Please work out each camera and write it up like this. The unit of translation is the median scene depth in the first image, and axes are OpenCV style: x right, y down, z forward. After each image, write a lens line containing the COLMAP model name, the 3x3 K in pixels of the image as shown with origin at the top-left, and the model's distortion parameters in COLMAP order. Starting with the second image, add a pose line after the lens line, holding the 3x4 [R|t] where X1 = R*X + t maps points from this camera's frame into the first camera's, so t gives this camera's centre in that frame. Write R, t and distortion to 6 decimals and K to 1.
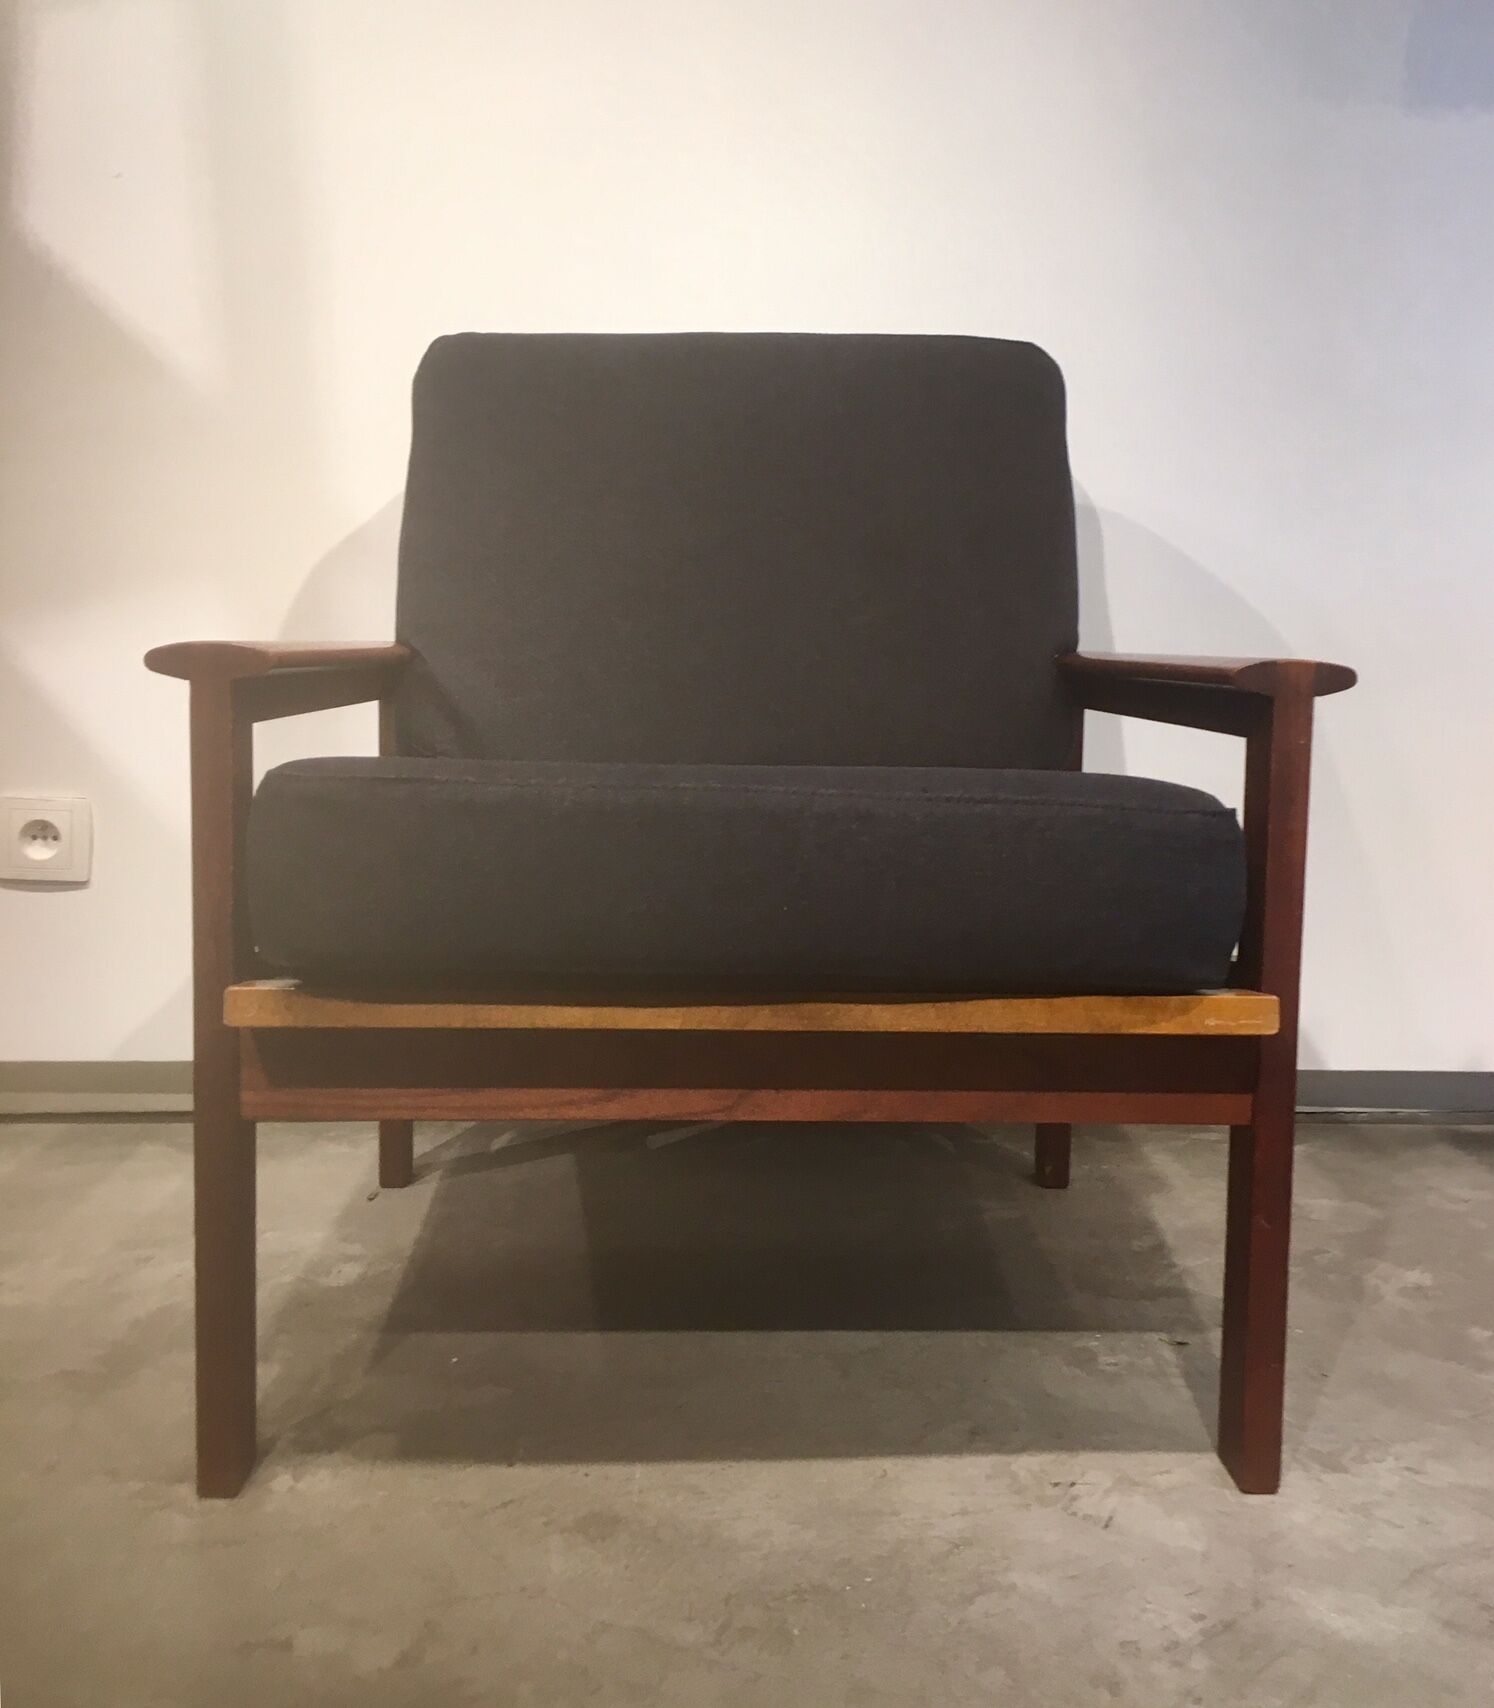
lens RADIAL K [[1738.0, 0, 759.9], [0, 1738.0, 785.1], [0, 0, 1]] dist [0.019834, 0.000000]
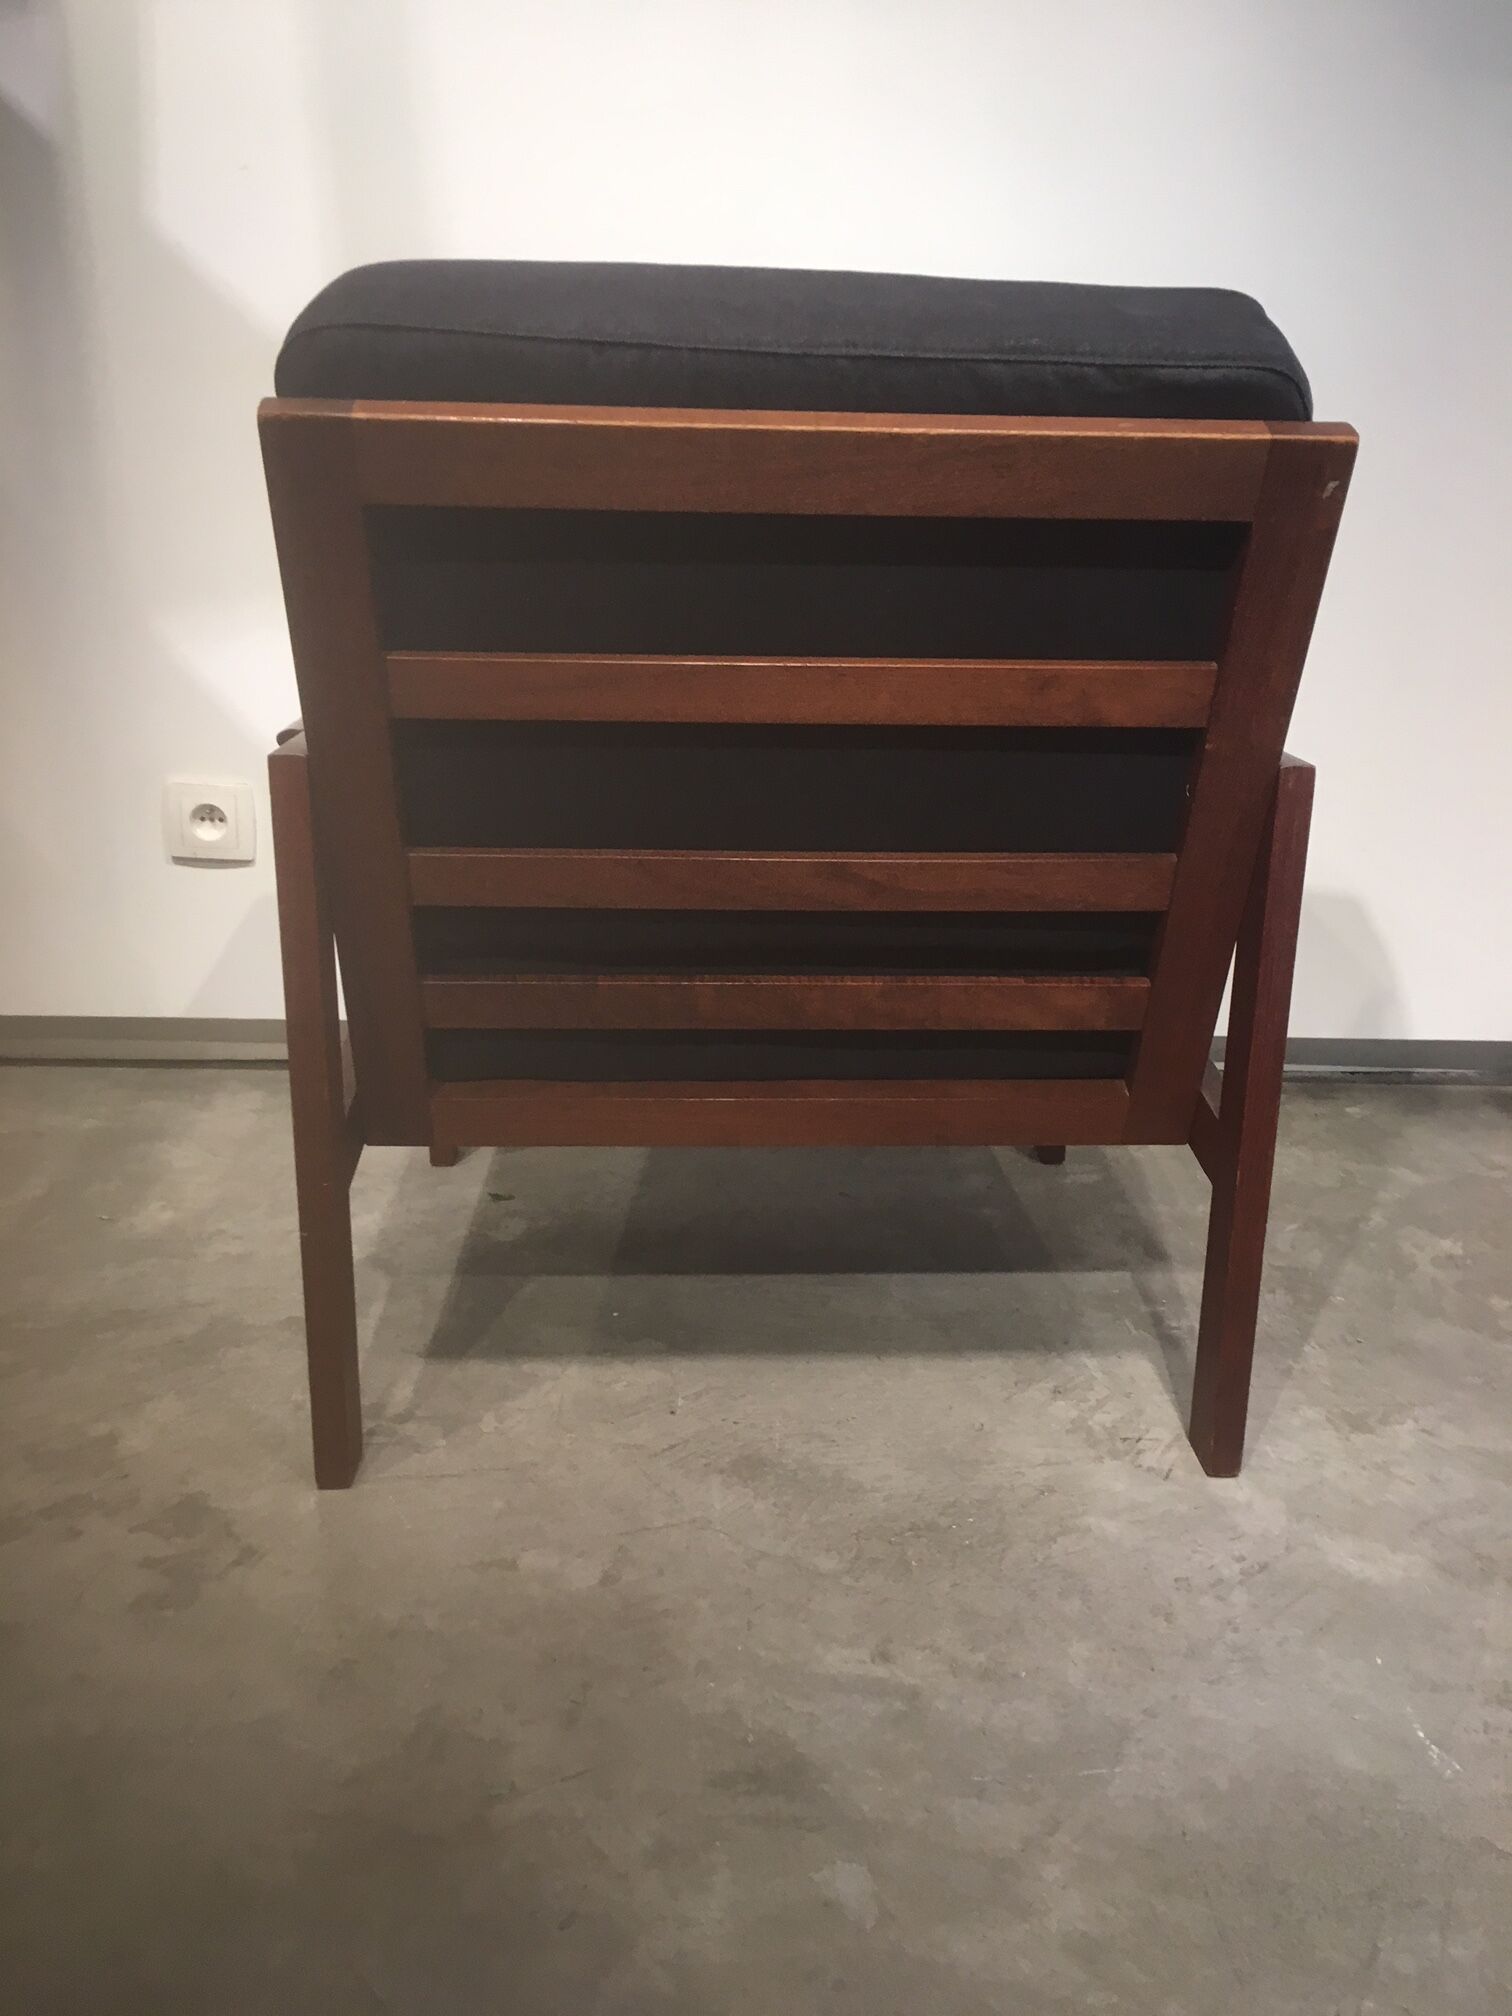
lens RADIAL K [[1722.4, 0, 763.6], [0, 1722.4, 1002.4], [0, 0, 1]] dist [0.066622, -0.099301]
pose [[0.999284, 0.013903, -0.035181, -0.043660], [-0.006121, 0.977188, 0.212290, -0.152802], [0.037330, -0.211922, 0.976573, -0.117962]]
